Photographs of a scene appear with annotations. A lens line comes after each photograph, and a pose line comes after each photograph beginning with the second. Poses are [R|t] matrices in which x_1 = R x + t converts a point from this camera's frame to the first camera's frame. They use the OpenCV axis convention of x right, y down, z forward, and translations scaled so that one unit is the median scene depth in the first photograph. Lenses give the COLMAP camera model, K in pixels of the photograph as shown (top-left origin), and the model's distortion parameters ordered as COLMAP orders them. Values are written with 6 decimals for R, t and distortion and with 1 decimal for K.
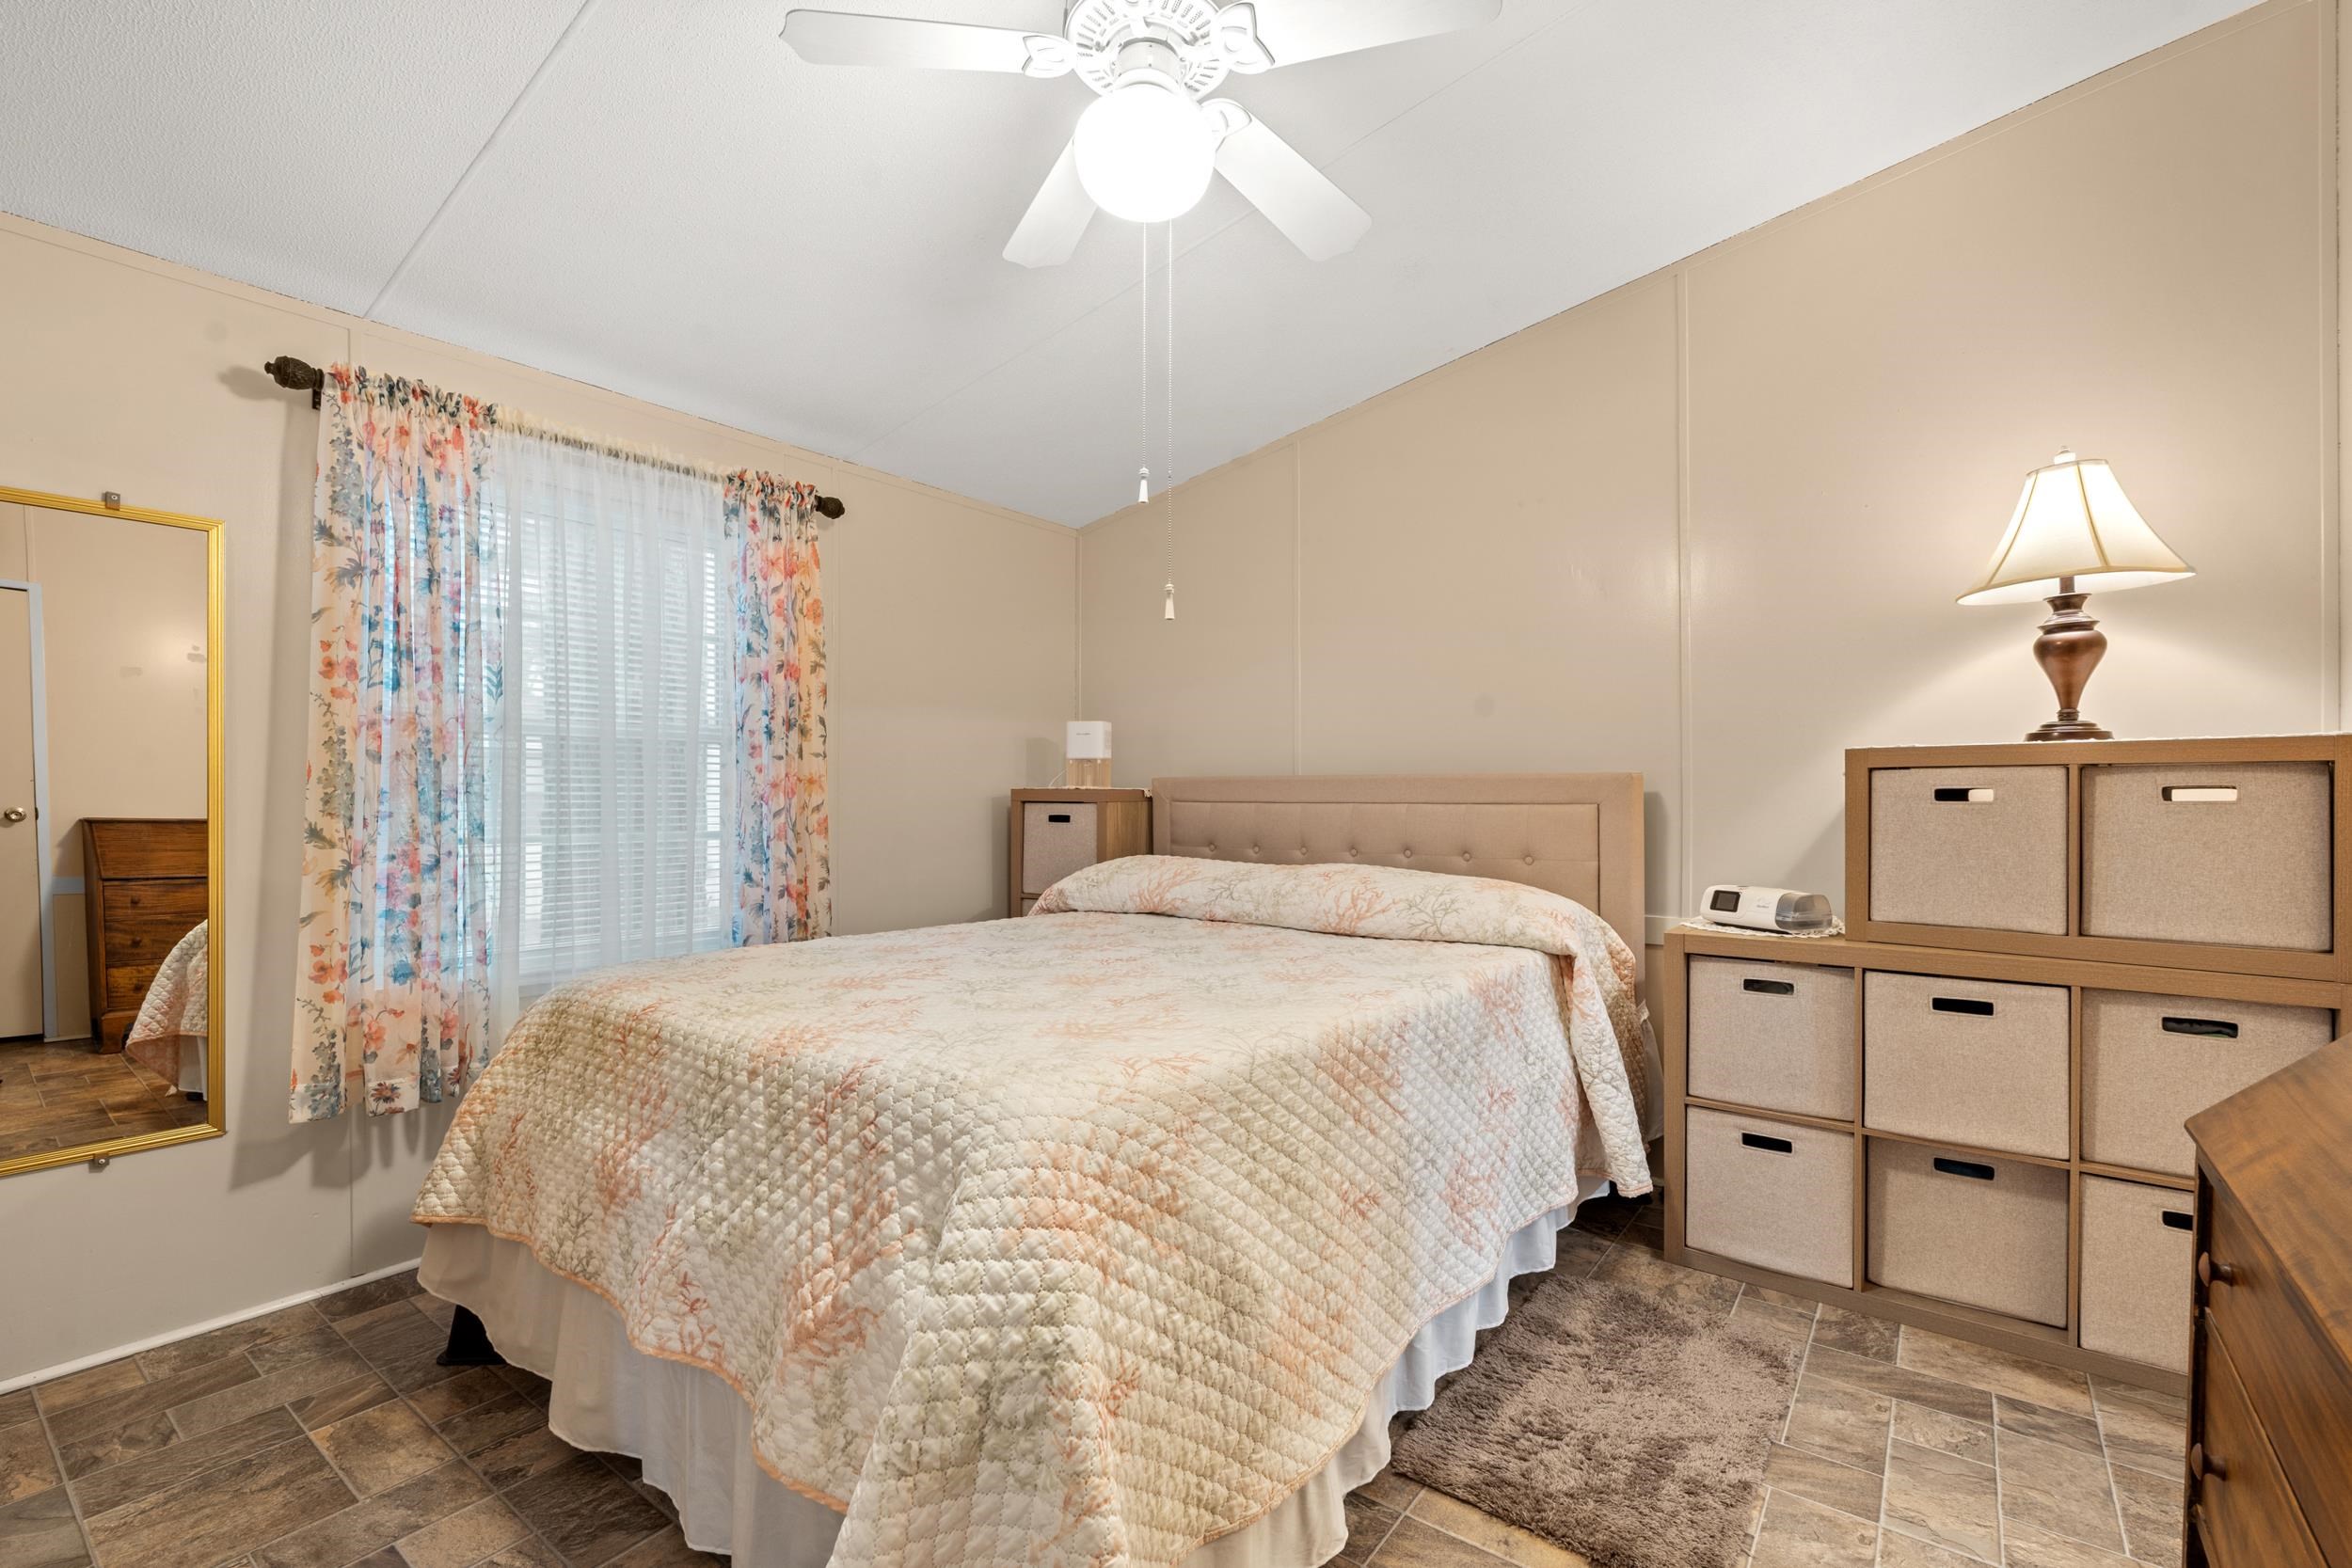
lens RADIAL K [[1045.6, 0, 1176.0], [0, 1045.6, 784.0], [0, 0, 1]] dist [-0.001569, -0.000019]
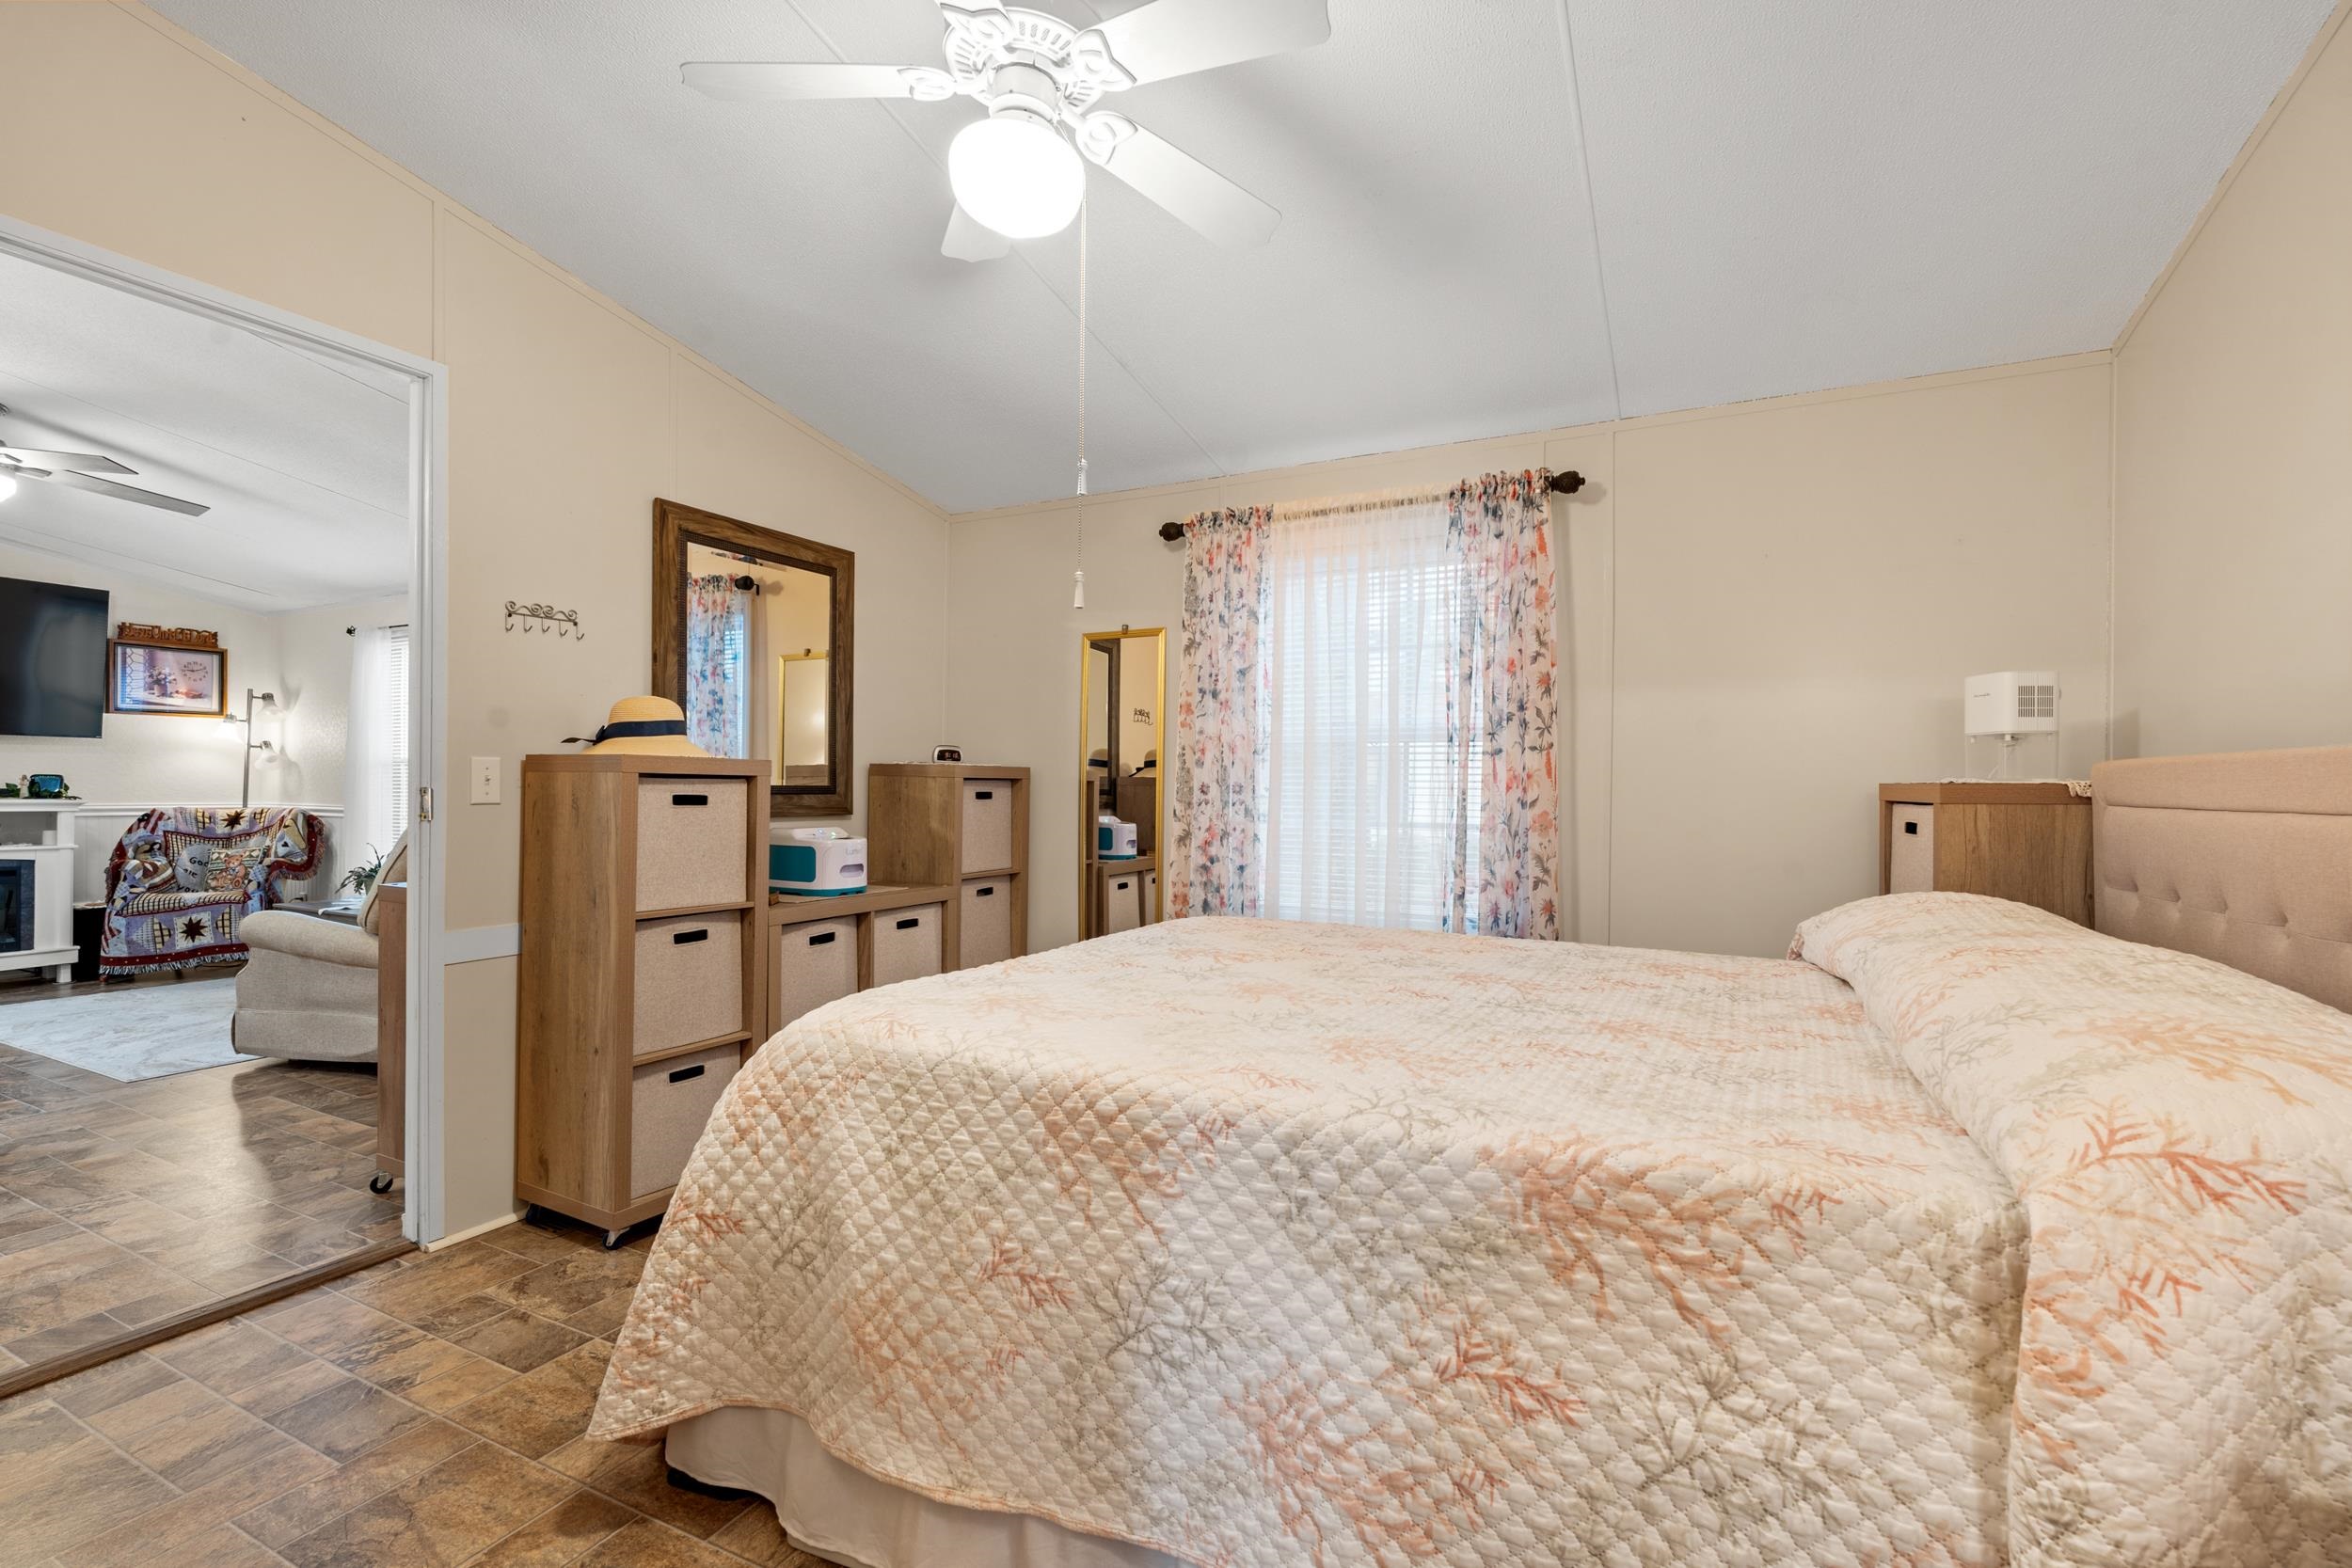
lens RADIAL K [[1021.5, 0, 1176.0], [0, 1021.5, 784.0], [0, 0, 1]] dist [0.011431, 0.000041]
pose [[0.186862, -0.001886, -0.982384, 0.618066], [0.005459, 0.999985, -0.000882, 0.004561], [0.982371, -0.005198, 0.186869, 0.595031]]
